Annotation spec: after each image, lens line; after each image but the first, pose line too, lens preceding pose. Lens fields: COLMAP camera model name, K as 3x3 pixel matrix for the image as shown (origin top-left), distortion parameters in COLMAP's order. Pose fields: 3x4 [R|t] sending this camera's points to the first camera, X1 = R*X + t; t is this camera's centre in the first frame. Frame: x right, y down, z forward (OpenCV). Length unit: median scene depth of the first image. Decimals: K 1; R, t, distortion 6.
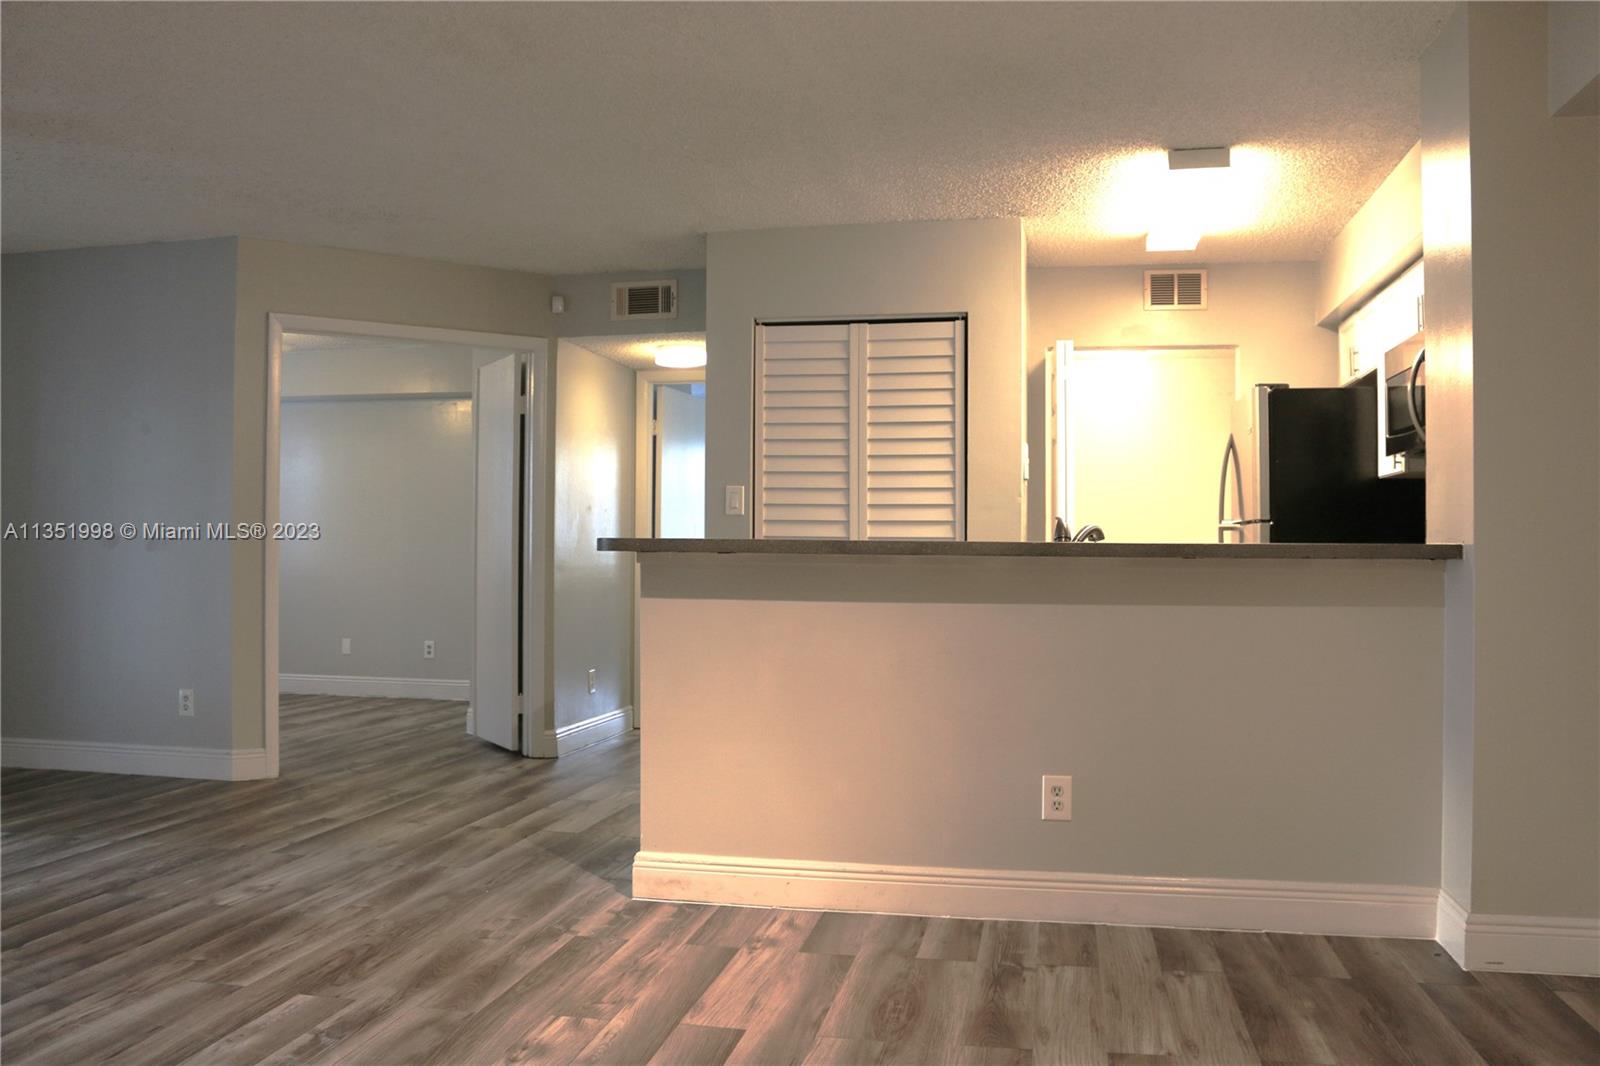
lens RADIAL K [[1383.1, 0, 749.9], [0, 1383.1, 529.7], [0, 0, 1]] dist [-0.142940, 0.120712]
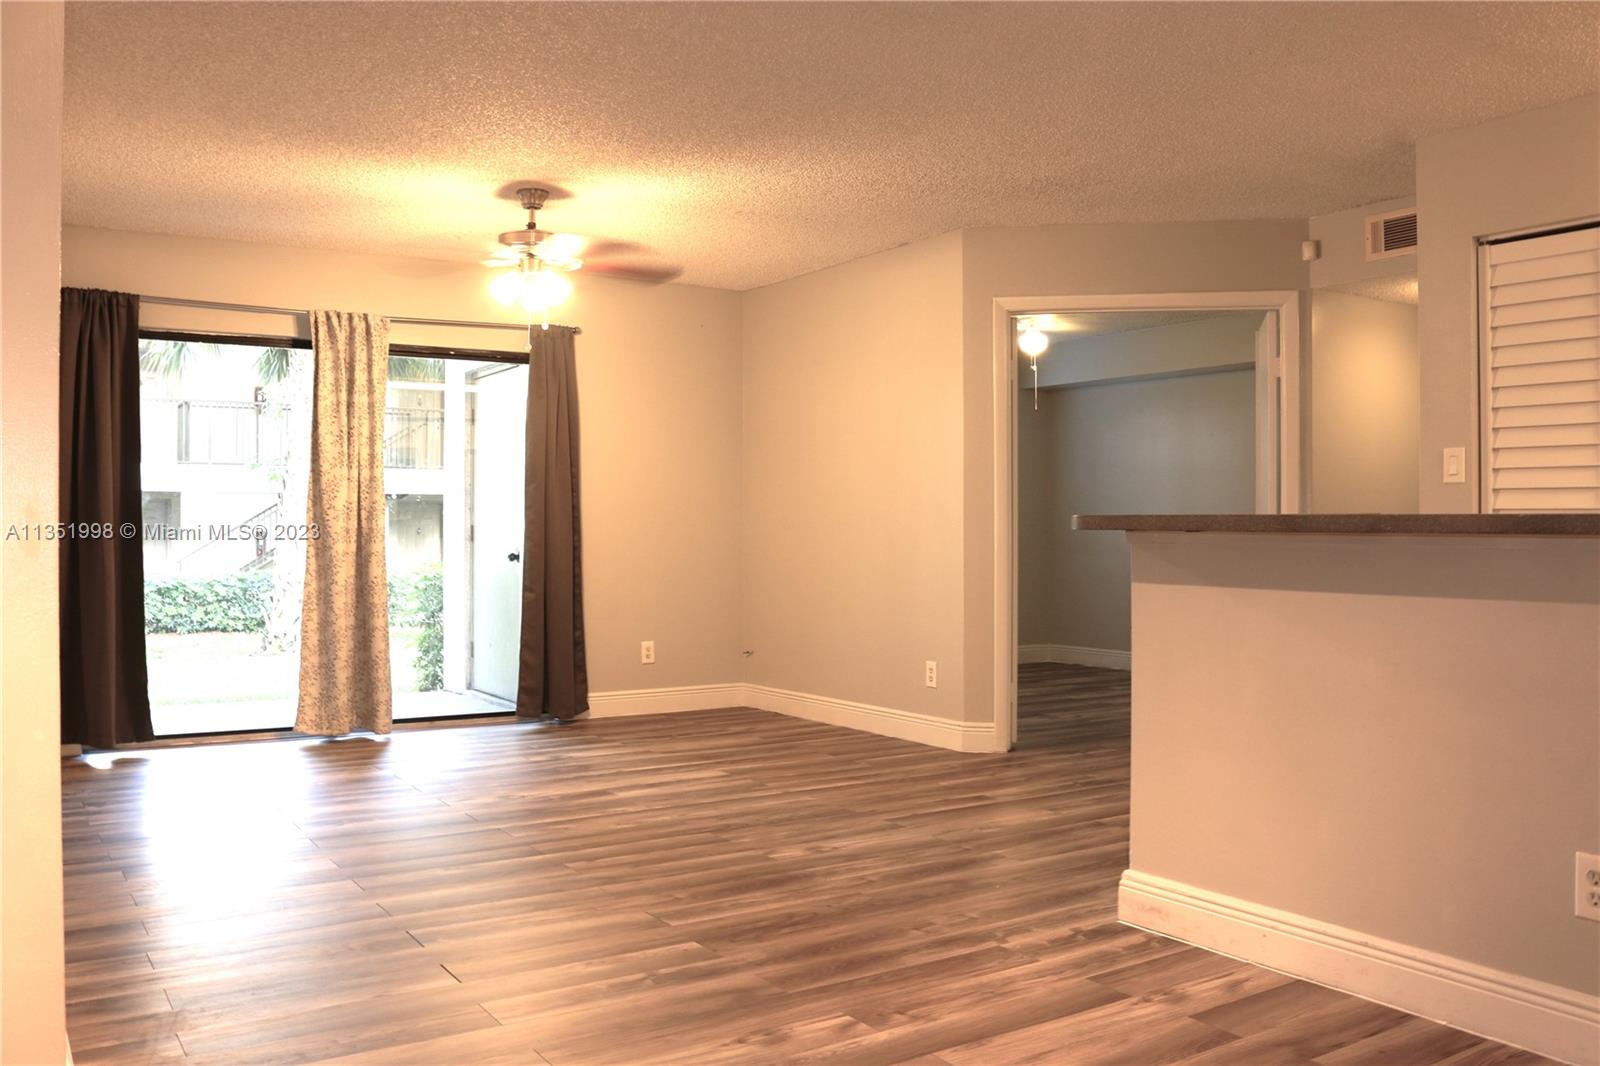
lens RADIAL K [[1391.6, 0, 807.0], [0, 1391.6, 524.7], [0, 0, 1]] dist [-0.144554, 0.119791]
pose [[0.688857, -0.007786, -0.724855, 0.458203], [0.016717, 0.999847, 0.005146, 0.004682], [0.724704, -0.015662, 0.688882, 0.266711]]
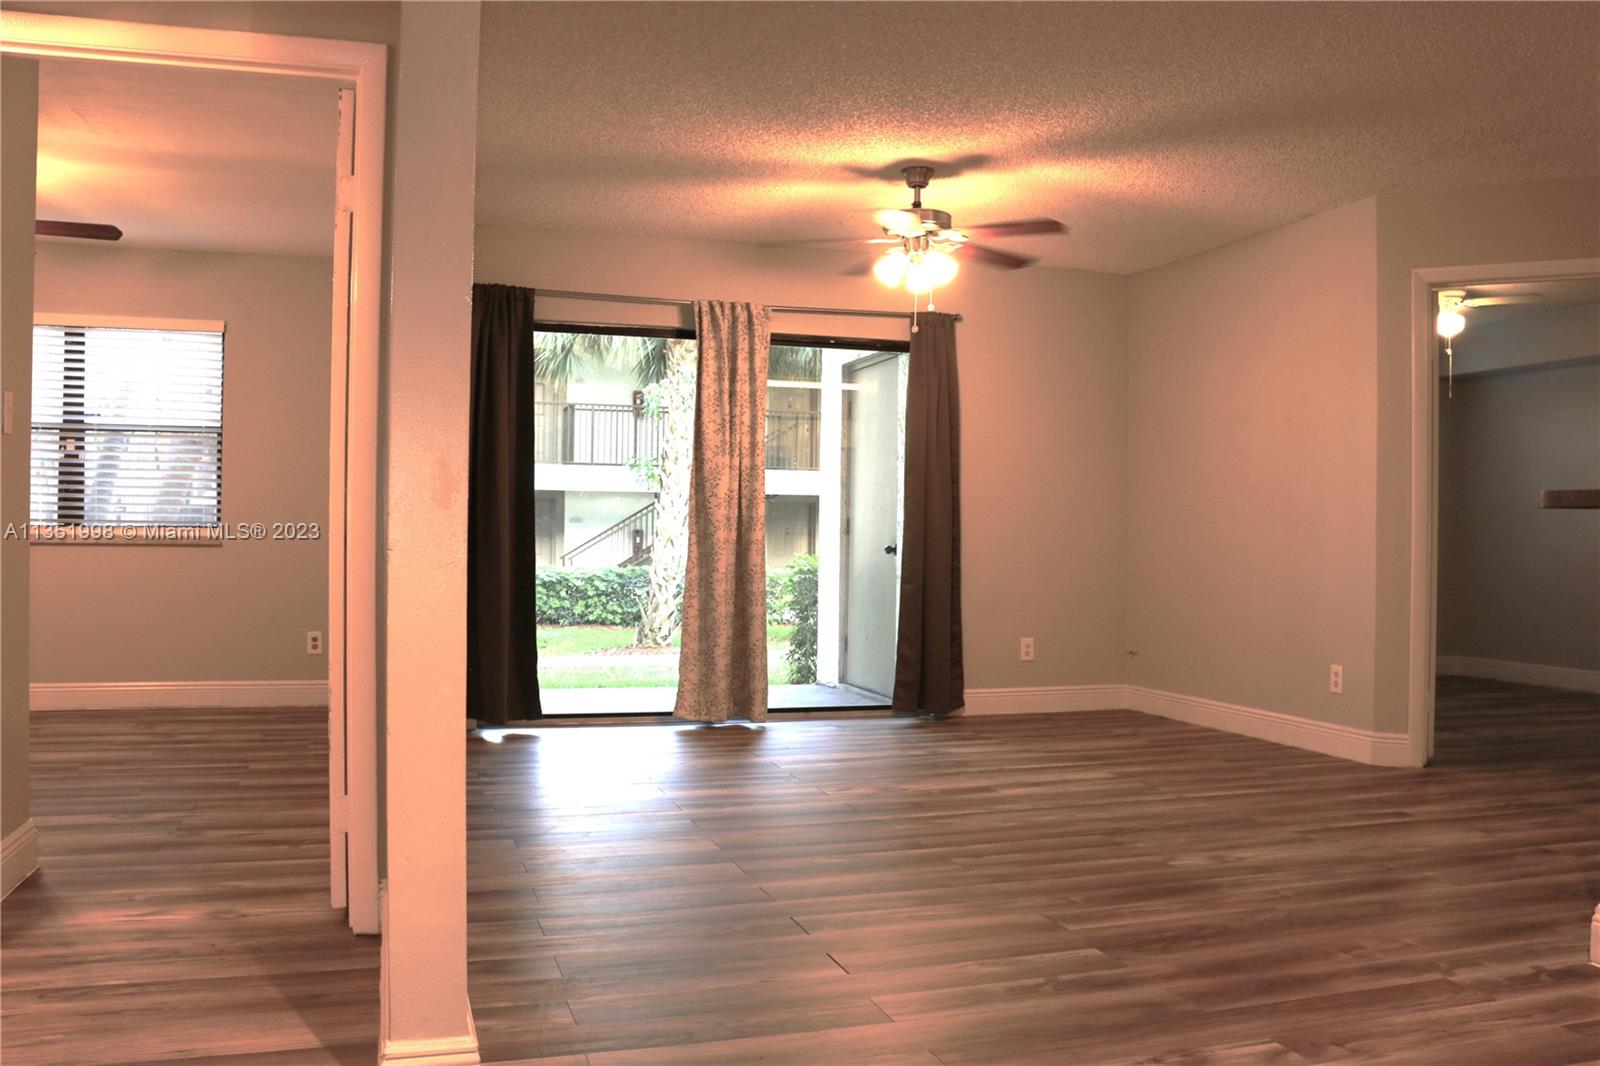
lens RADIAL K [[1383.1, 0, 792.5], [0, 1383.1, 538.0], [0, 0, 1]] dist [-0.142940, 0.120712]
pose [[0.474042, 0.001680, -0.880501, 0.388691], [0.004930, 0.999977, 0.004562, 0.028439], [0.880488, -0.006504, 0.474023, 0.277531]]
